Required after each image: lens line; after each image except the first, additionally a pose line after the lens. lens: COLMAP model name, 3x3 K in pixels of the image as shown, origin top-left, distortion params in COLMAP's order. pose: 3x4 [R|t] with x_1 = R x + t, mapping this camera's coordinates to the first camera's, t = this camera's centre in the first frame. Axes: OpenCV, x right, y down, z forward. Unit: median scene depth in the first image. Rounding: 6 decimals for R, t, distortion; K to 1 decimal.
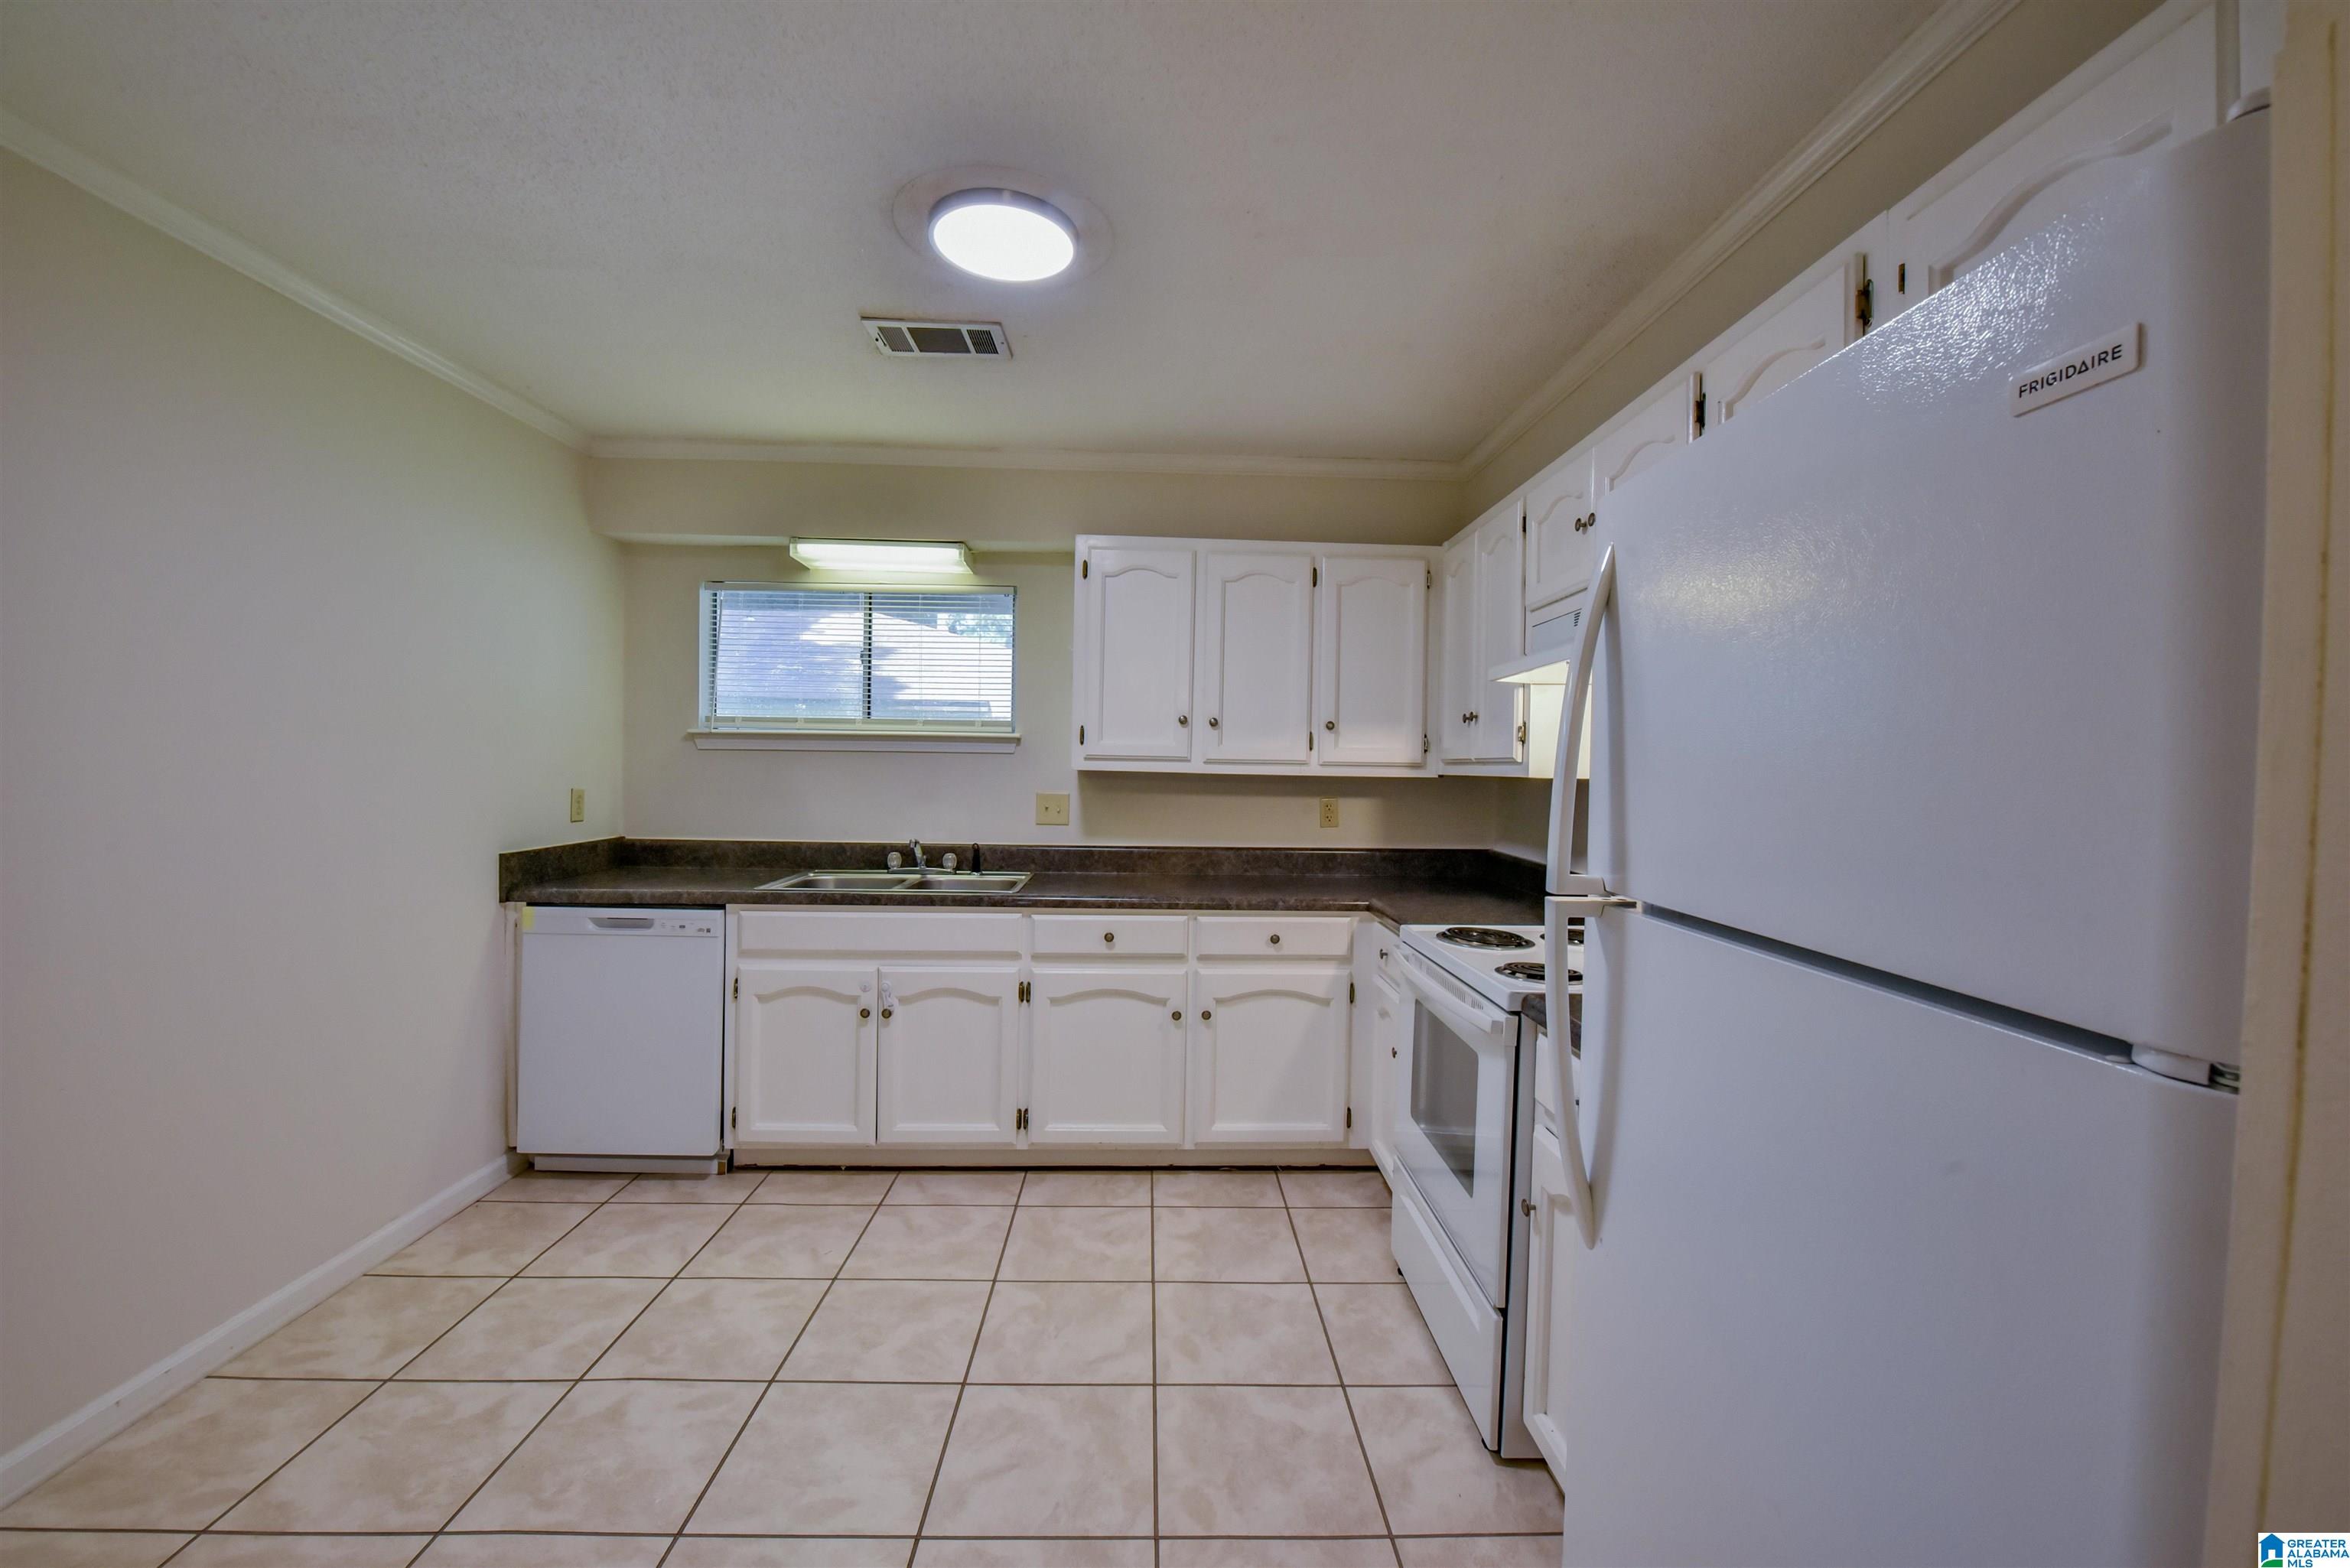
lens RADIAL K [[939.6, 0, 1181.5], [0, 939.6, 773.1], [0, 0, 1]] dist [-0.014657, -0.000424]
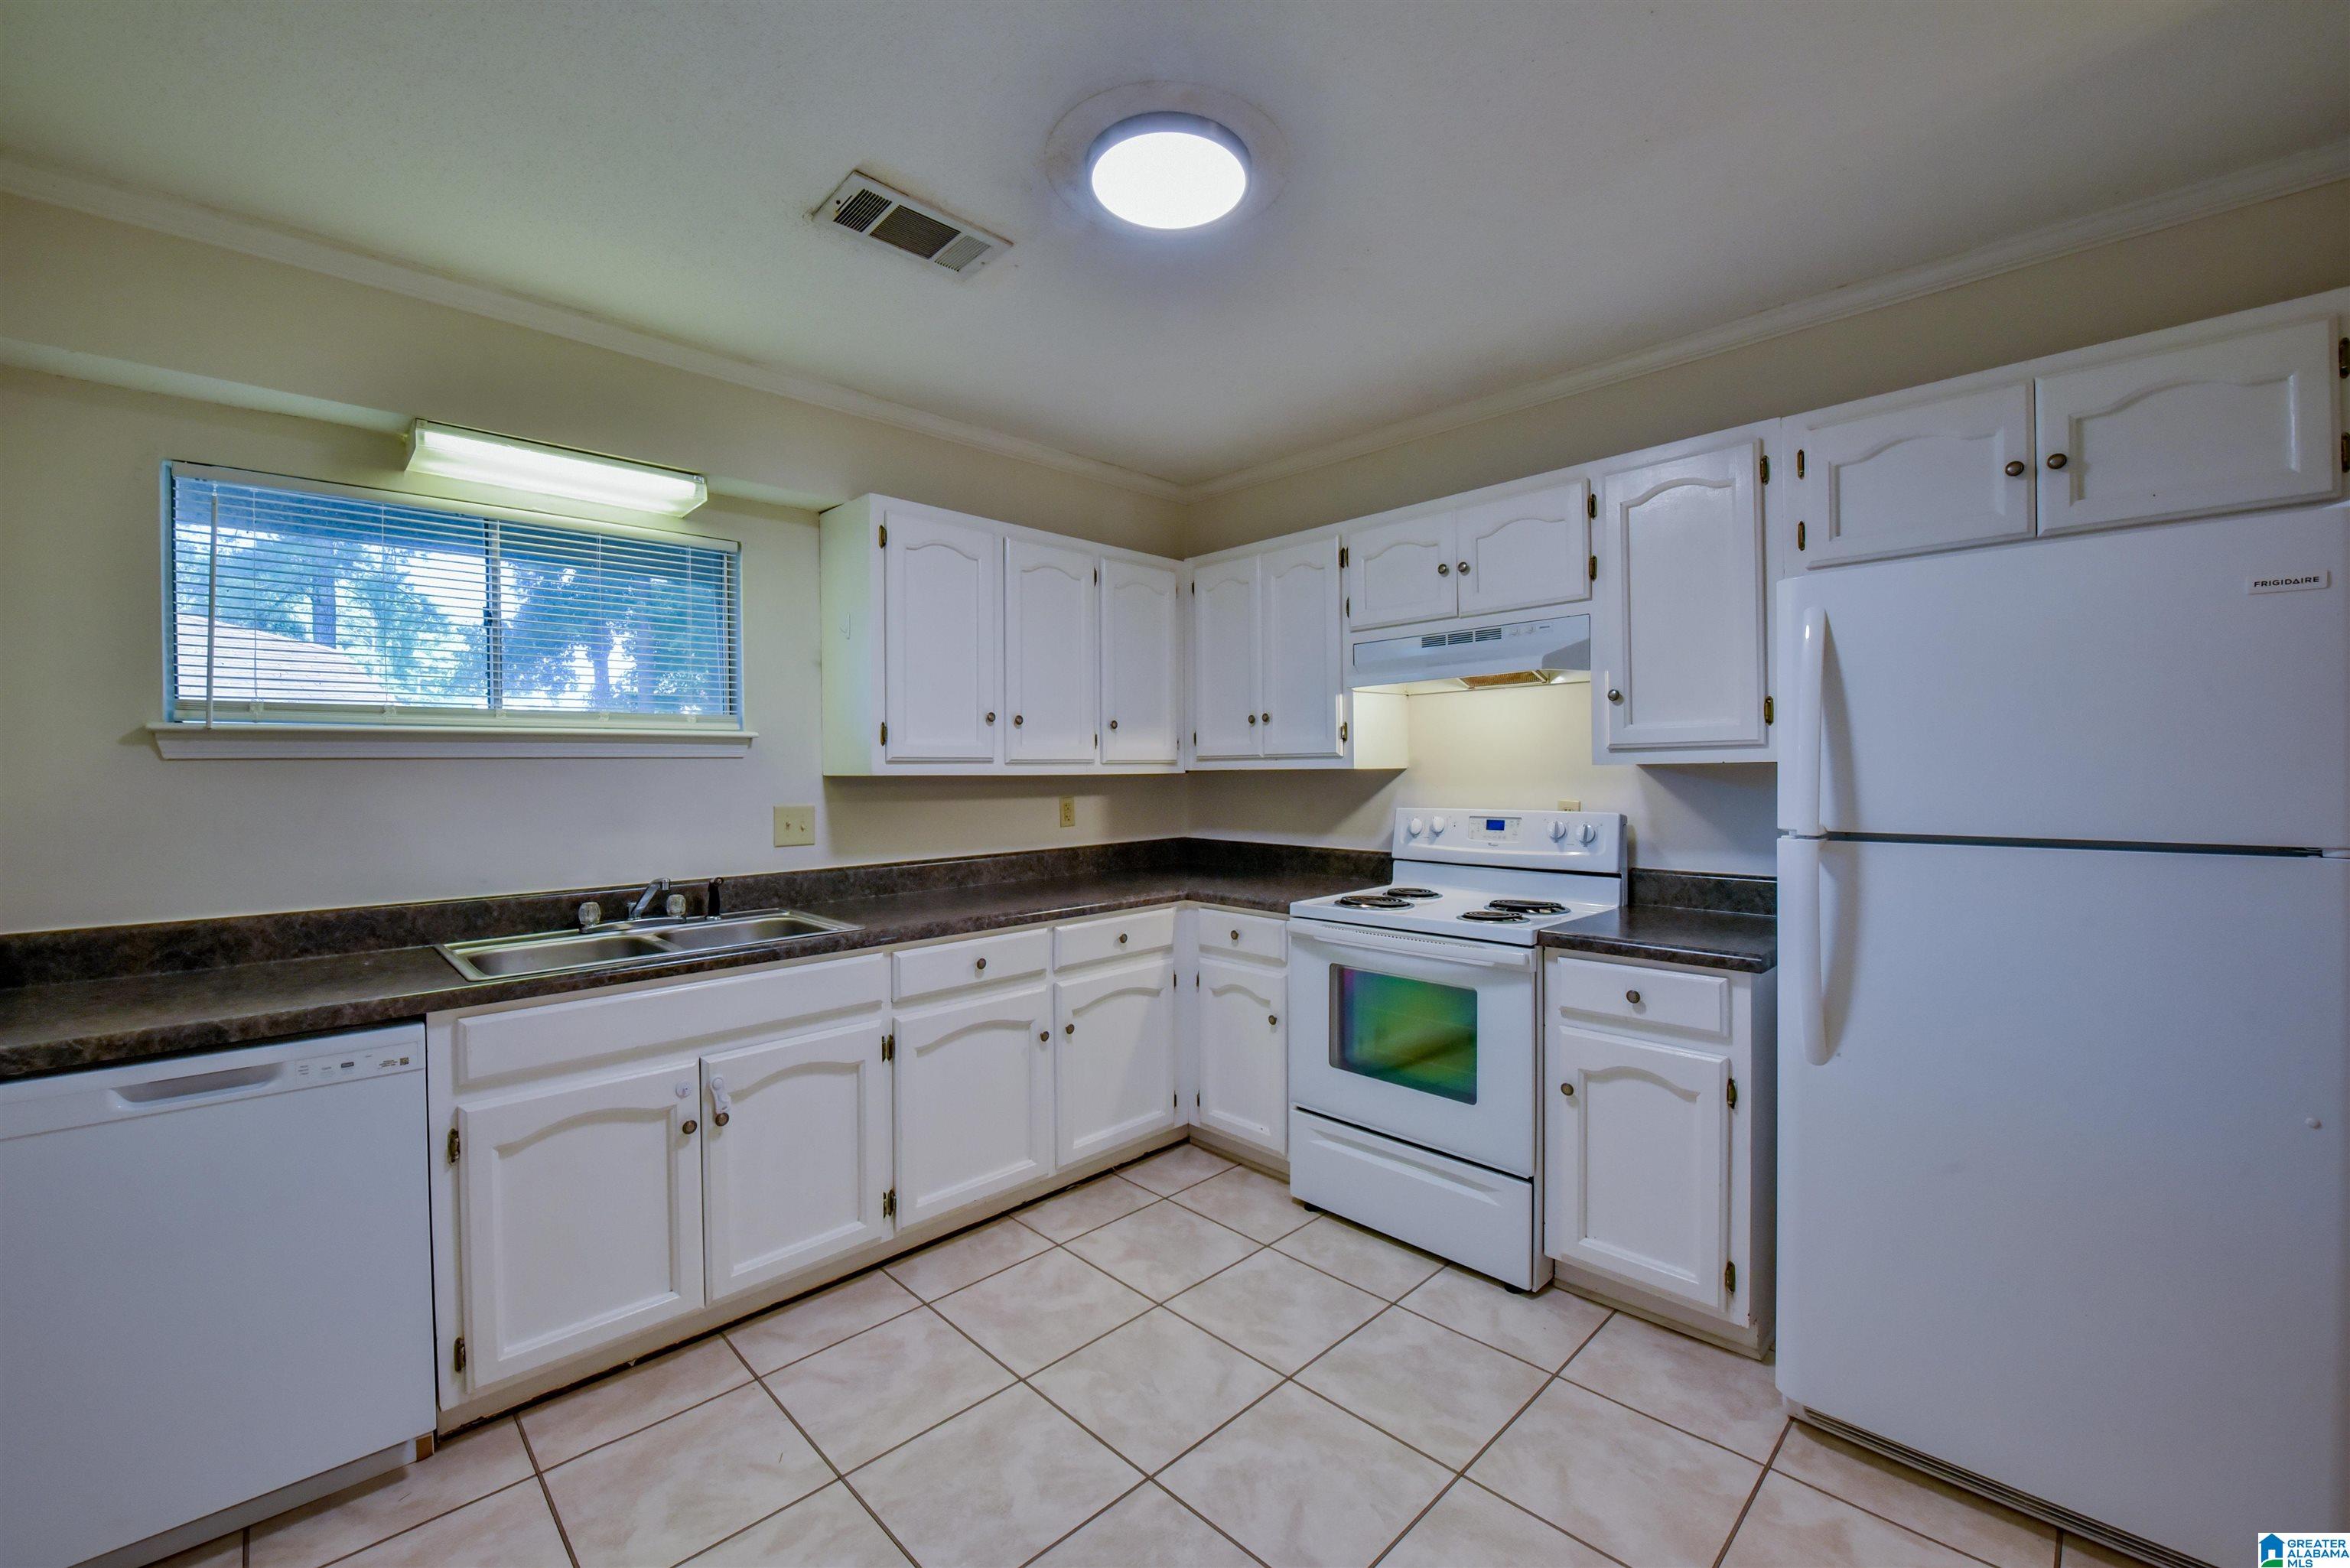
lens RADIAL K [[939.6, 0, 1181.5], [0, 939.6, 773.1], [0, 0, 1]] dist [-0.014657, -0.000424]
pose [[0.734297, -0.027412, 0.678274, -0.525205], [0.027999, 0.999557, 0.010086, -0.006955], [-0.678250, 0.011585, 0.734740, 0.223860]]
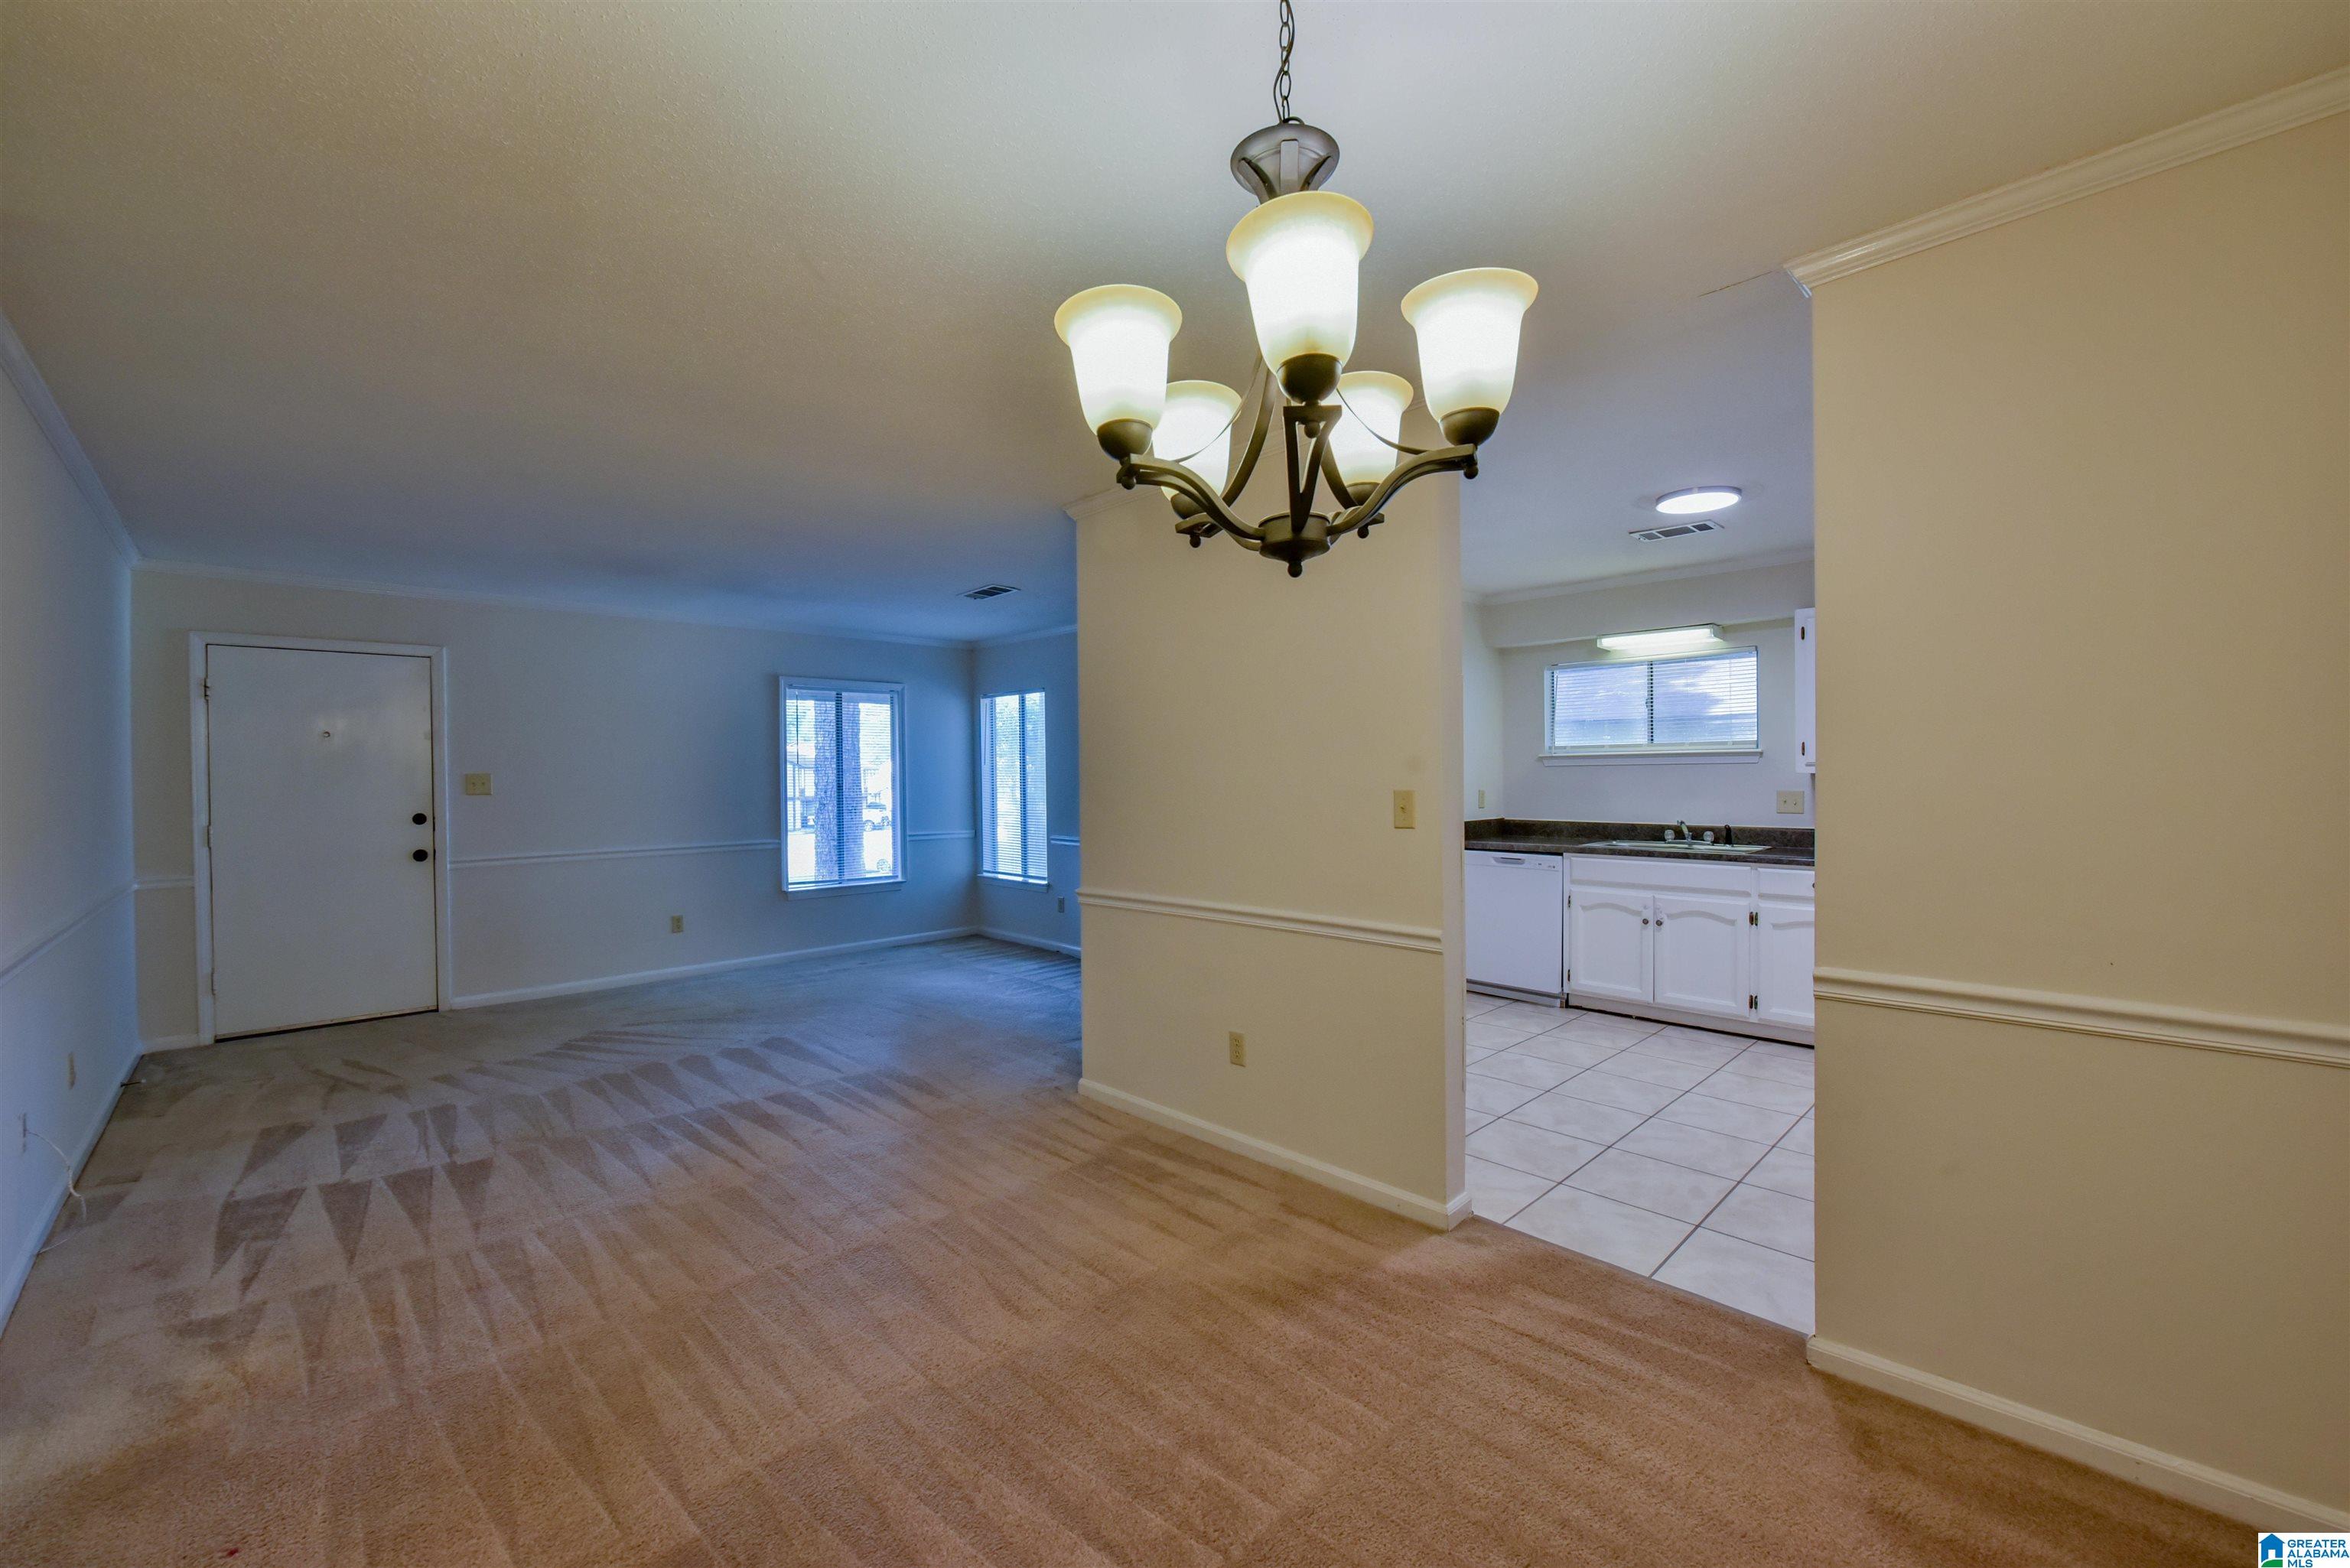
lens RADIAL K [[933.2, 0, 1181.6], [0, 933.2, 777.1], [0, 0, 1]] dist [-0.023370, -0.000383]
pose [[0.672532, -0.019423, -0.739813, 0.324156], [0.007236, 0.999780, -0.019670, 0.026051], [0.740033, 0.007875, 0.672525, -0.702655]]
